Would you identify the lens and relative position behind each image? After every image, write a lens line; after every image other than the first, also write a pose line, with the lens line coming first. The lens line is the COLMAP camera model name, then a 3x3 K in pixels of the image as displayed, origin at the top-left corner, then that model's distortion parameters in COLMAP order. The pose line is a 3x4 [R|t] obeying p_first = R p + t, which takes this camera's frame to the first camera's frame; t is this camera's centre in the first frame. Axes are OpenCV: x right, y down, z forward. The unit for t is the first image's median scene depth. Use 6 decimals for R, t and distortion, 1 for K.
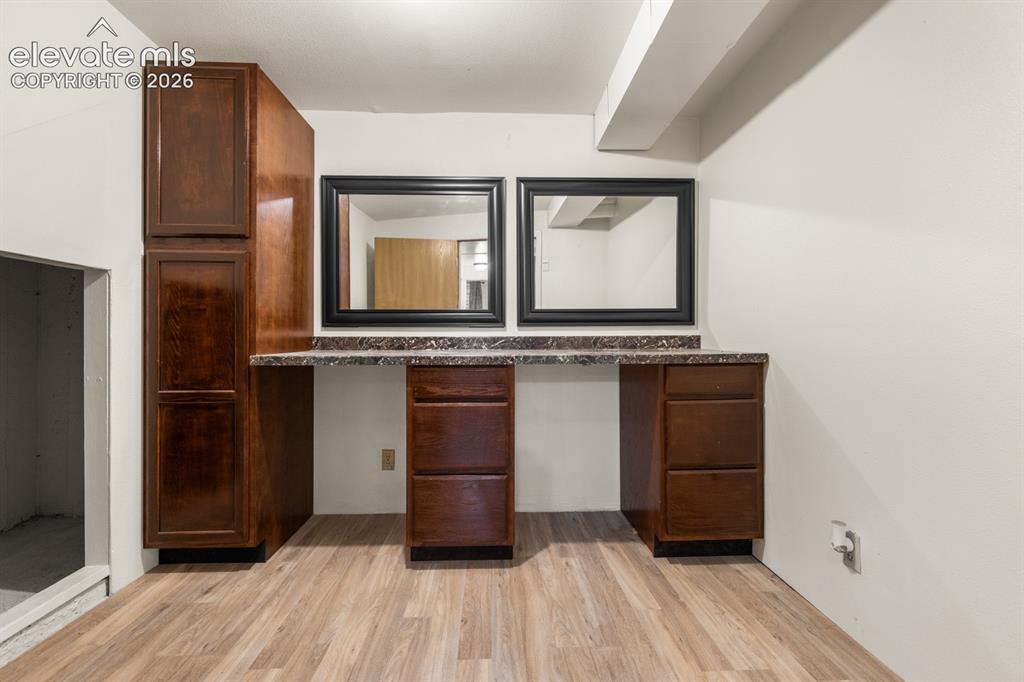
lens RADIAL K [[442.1, 0, 504.4], [0, 442.1, 337.5], [0, 0, 1]] dist [0.004651, 0.000199]
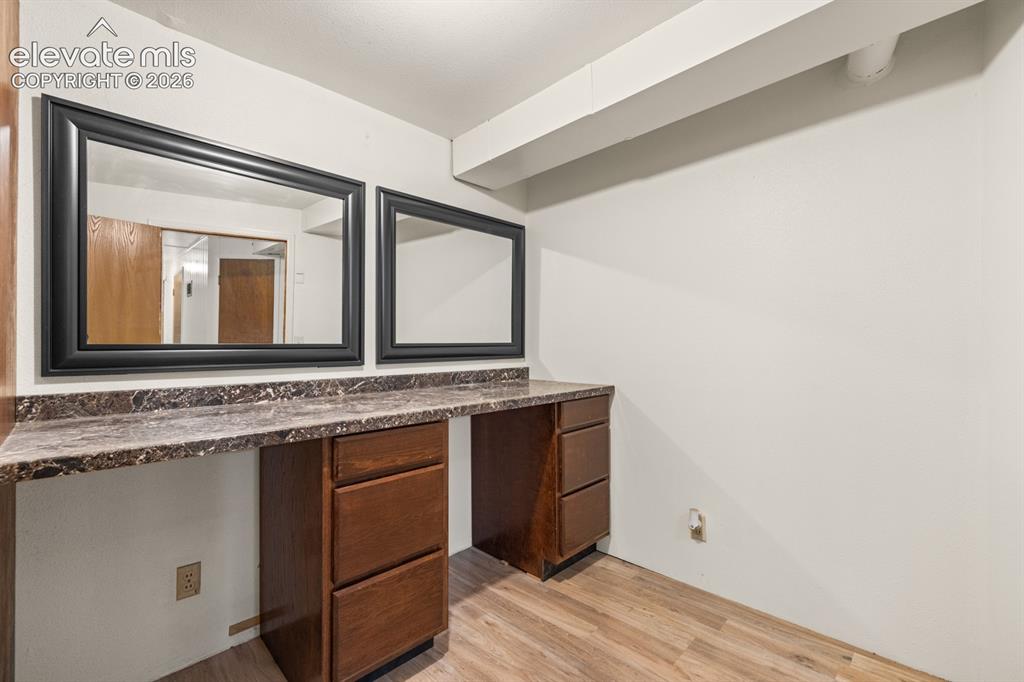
lens RADIAL K [[442.1, 0, 506.4], [0, 442.1, 345.3], [0, 0, 1]] dist [0.004651, 0.000199]
pose [[0.729188, -0.001323, 0.684312, -0.420243], [0.003625, 0.999992, -0.001930, -0.066645], [-0.684304, 0.003888, 0.729187, 0.257773]]
